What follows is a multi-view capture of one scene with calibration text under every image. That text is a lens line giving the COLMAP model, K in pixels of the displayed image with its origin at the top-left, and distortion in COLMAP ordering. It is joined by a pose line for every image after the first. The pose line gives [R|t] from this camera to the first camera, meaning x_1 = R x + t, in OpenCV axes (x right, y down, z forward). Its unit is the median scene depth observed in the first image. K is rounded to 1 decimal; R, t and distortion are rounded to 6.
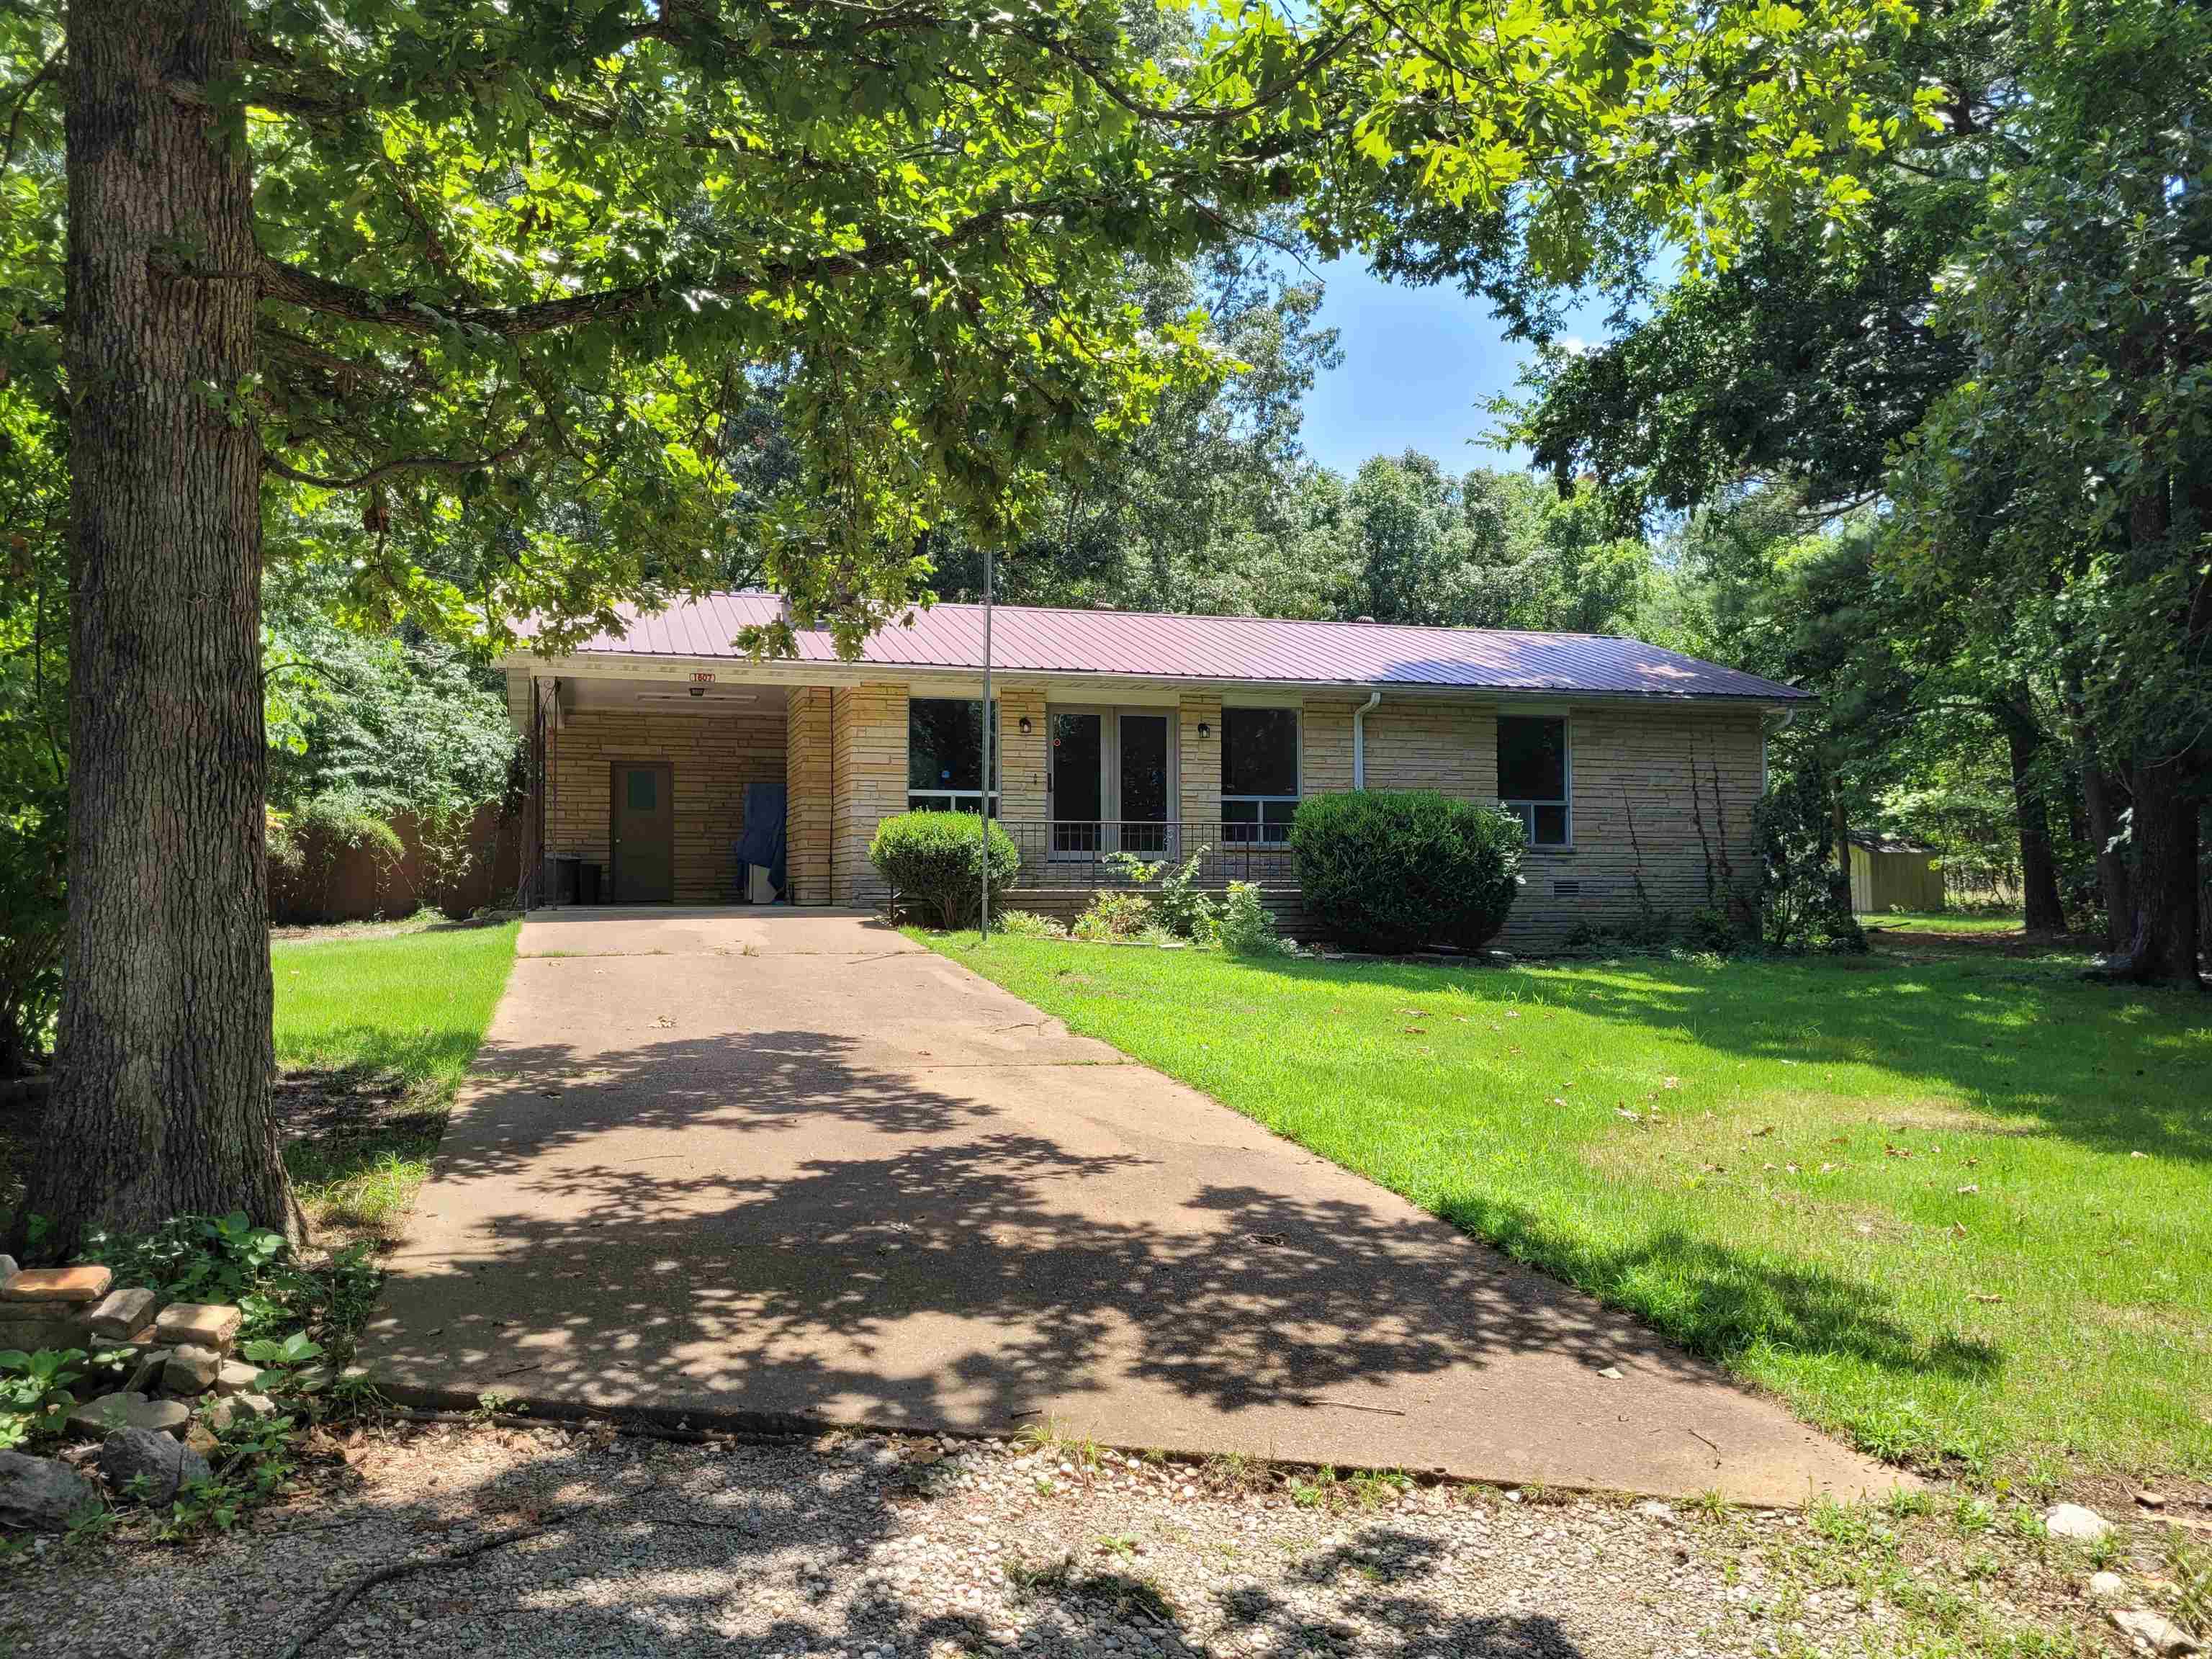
lens RADIAL K [[1674.5, 0, 1105.4], [0, 1674.5, 839.6], [0, 0, 1]] dist [-0.002756, 0.000104]
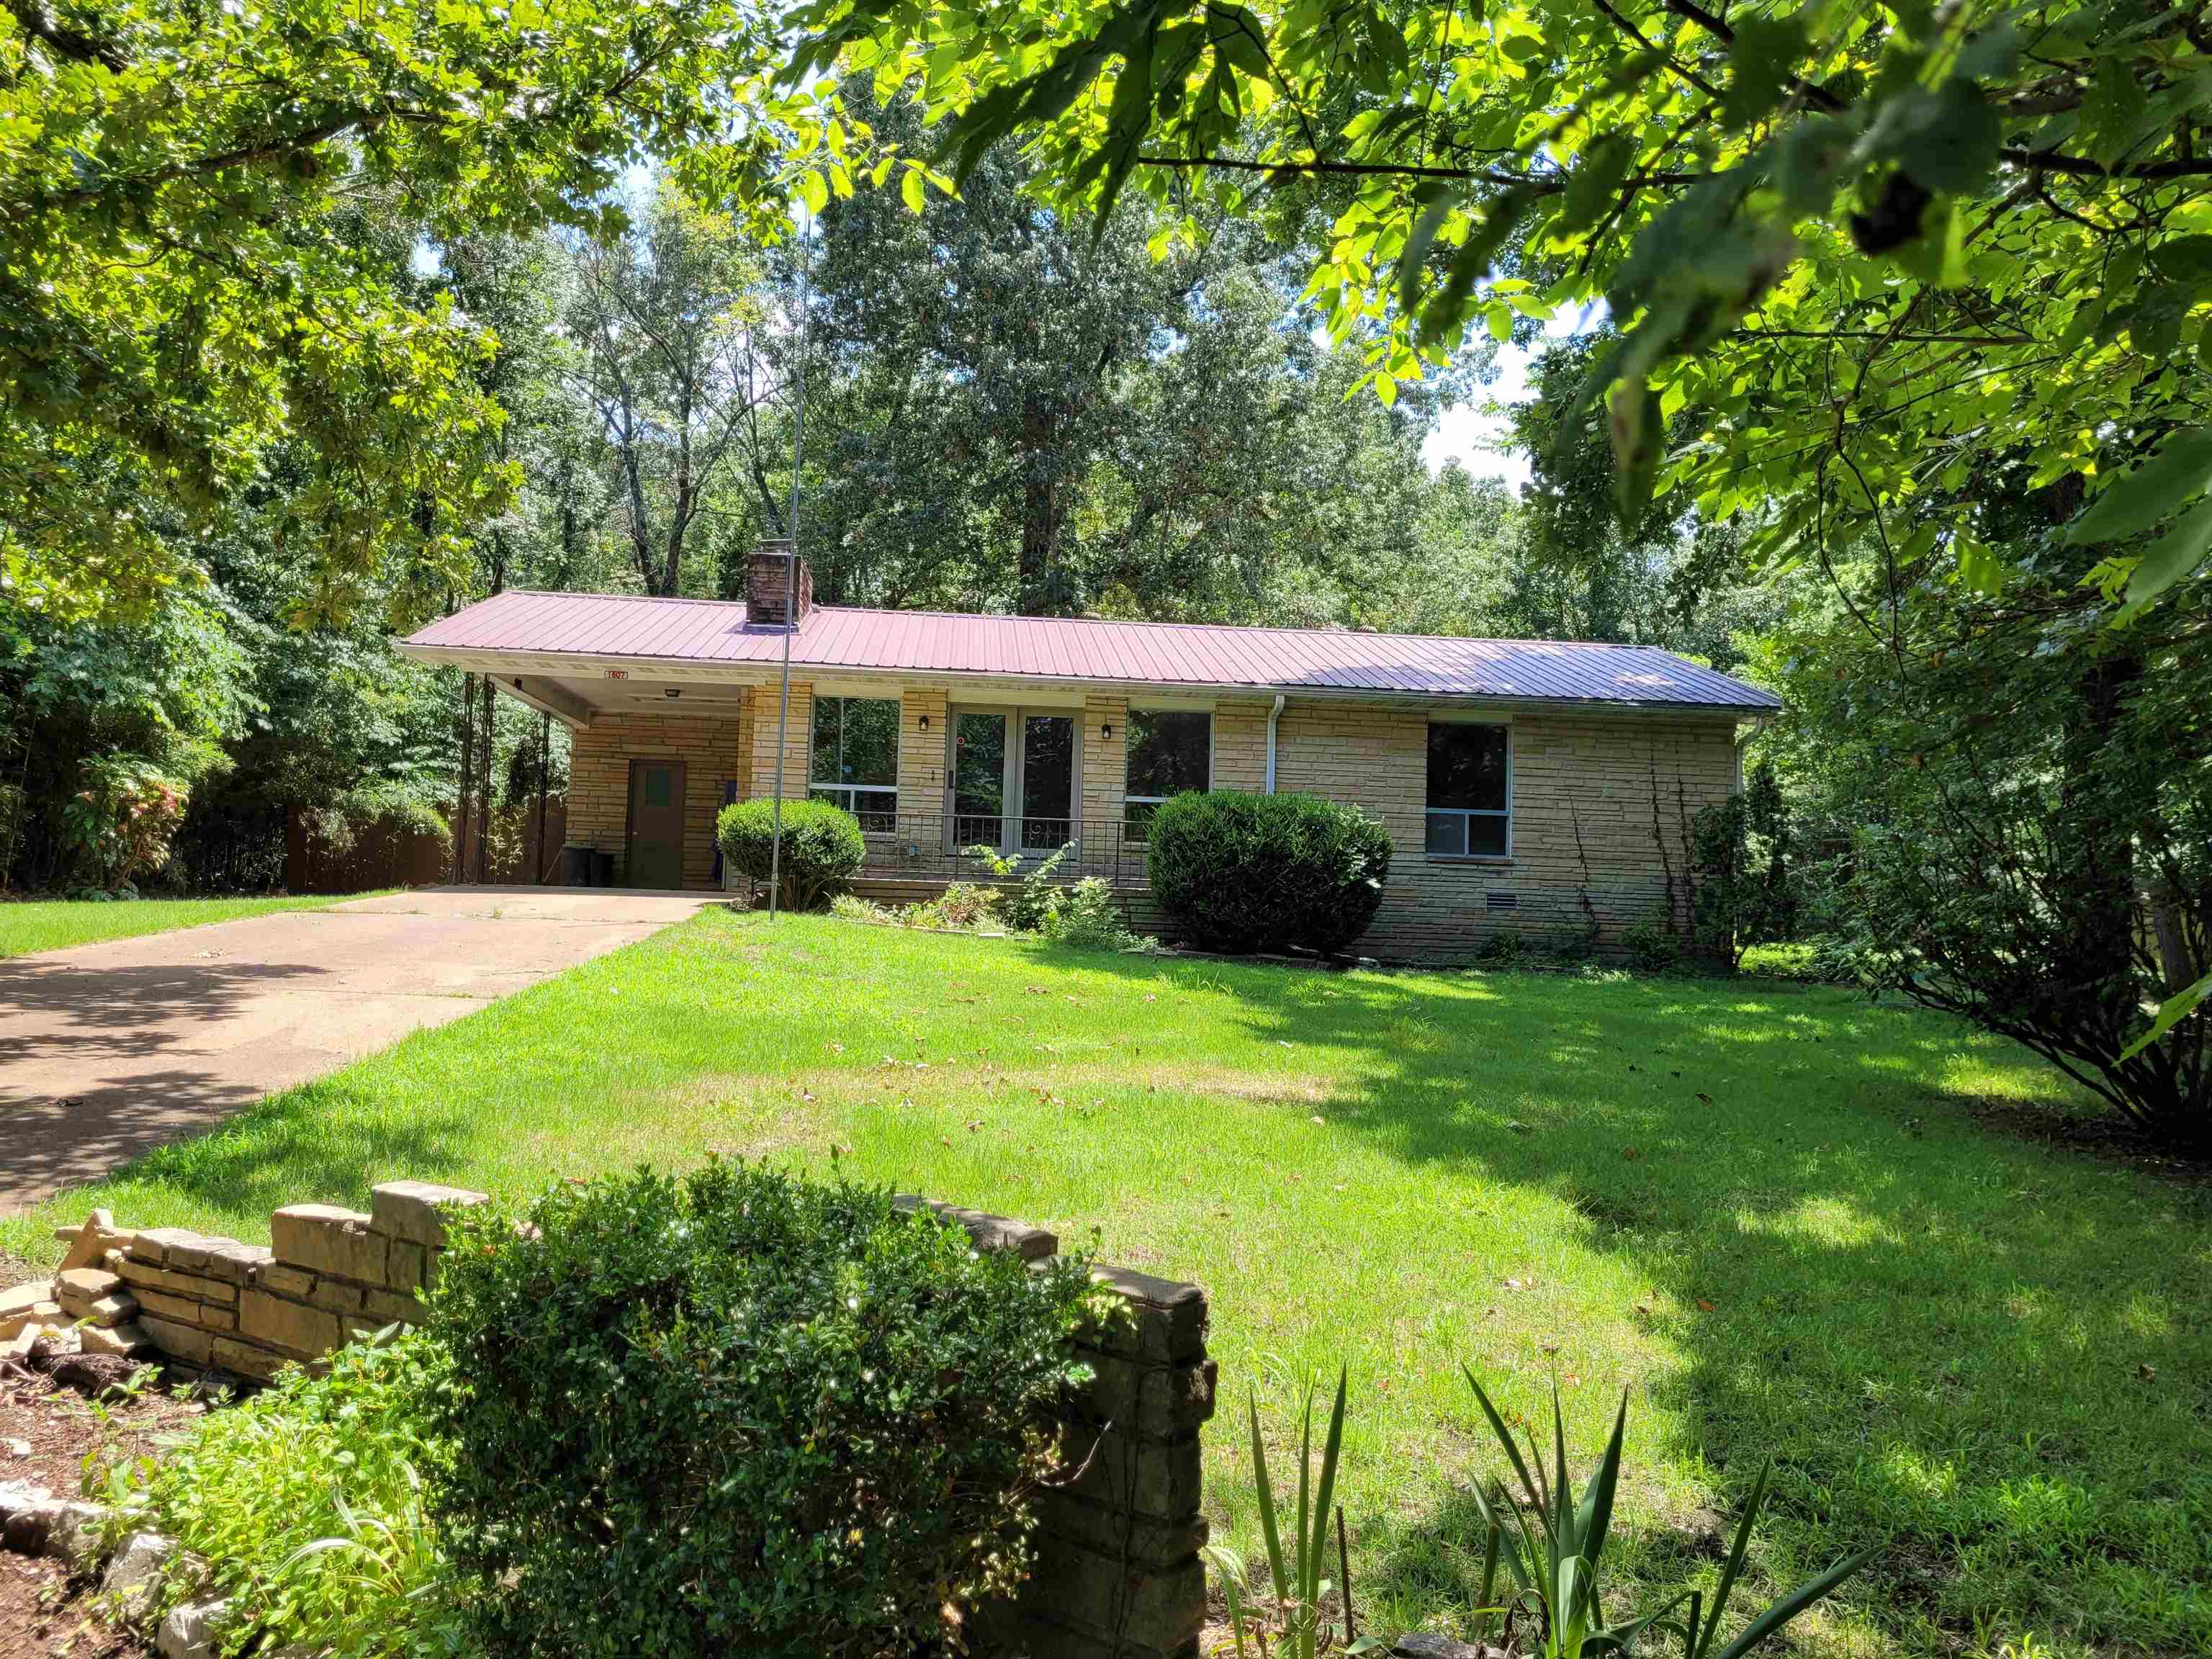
lens RADIAL K [[1674.5, 0, 1107.7], [0, 1674.5, 820.4], [0, 0, 1]] dist [-0.002756, 0.000104]
pose [[0.978793, 0.021079, -0.203764, 0.267444], [-0.027325, 0.999238, -0.027884, 0.016845], [0.203021, 0.032861, 0.978623, 0.008093]]
